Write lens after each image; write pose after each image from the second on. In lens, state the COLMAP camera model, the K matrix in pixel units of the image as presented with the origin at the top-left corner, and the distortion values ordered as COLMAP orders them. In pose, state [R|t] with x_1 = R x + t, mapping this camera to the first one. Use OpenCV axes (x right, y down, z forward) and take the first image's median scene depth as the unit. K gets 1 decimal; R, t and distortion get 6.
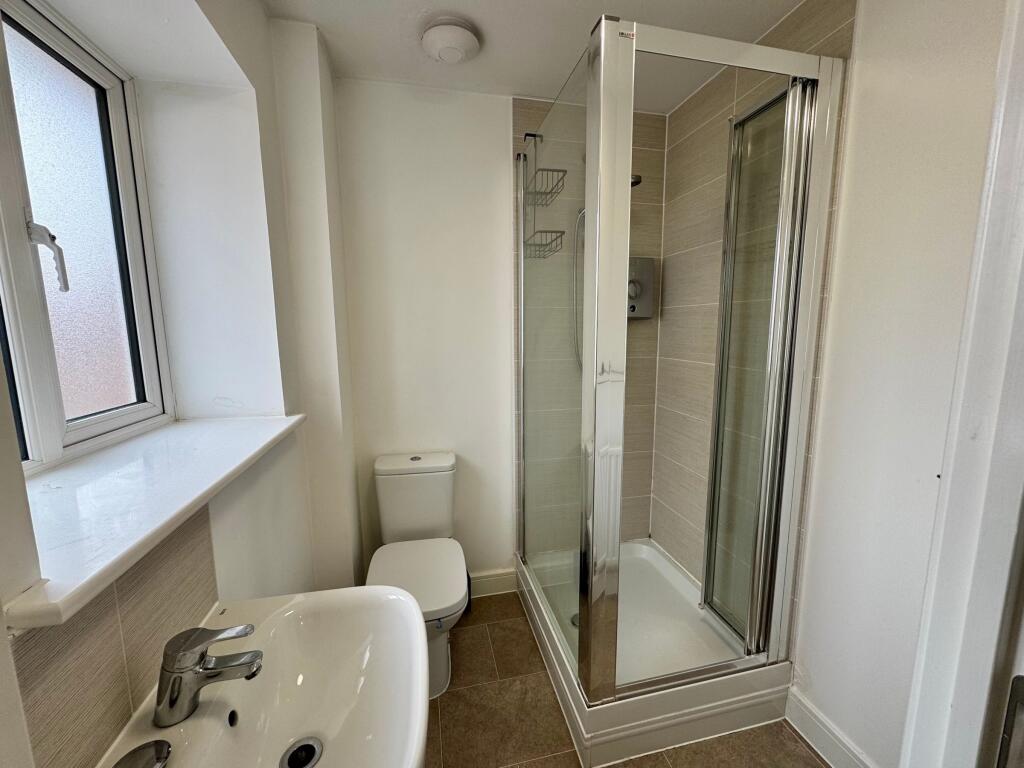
lens RADIAL K [[408.9, 0, 513.9], [0, 408.9, 390.4], [0, 0, 1]] dist [0.000494, 0.000732]
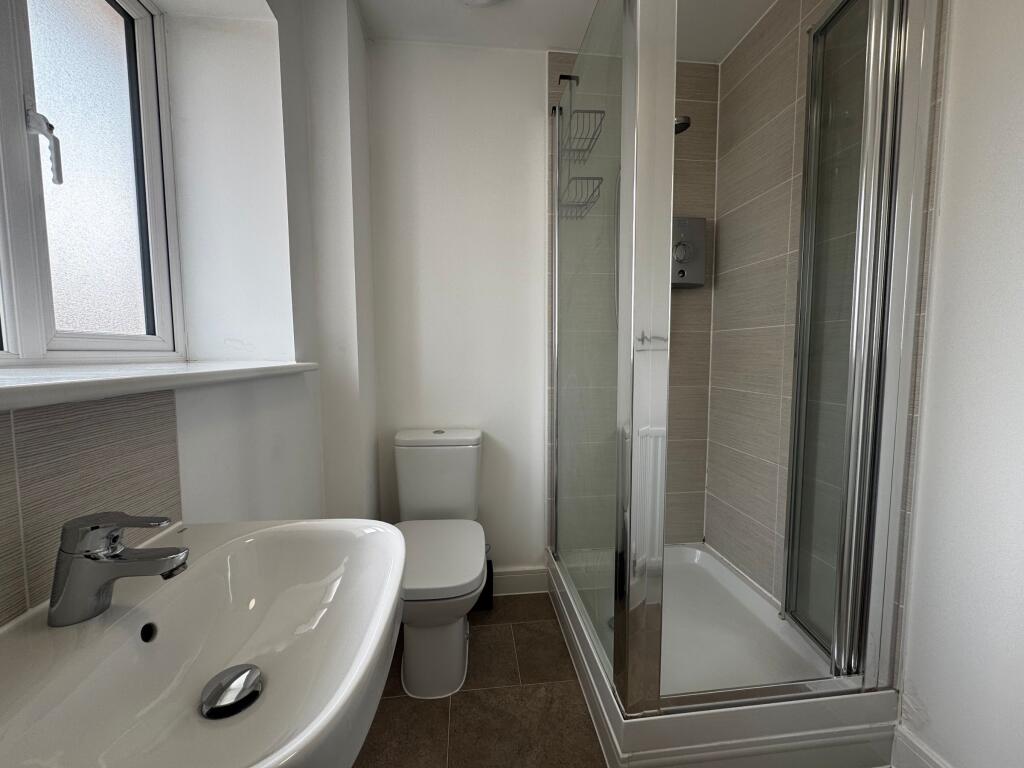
lens RADIAL K [[408.9, 0, 513.6], [0, 408.9, 393.9], [0, 0, 1]] dist [0.000494, 0.000732]
pose [[0.993218, 0.012307, -0.115612, 0.038005], [-0.019426, 0.997970, -0.060656, 0.144171], [0.114631, 0.062490, 0.991441, 0.102913]]
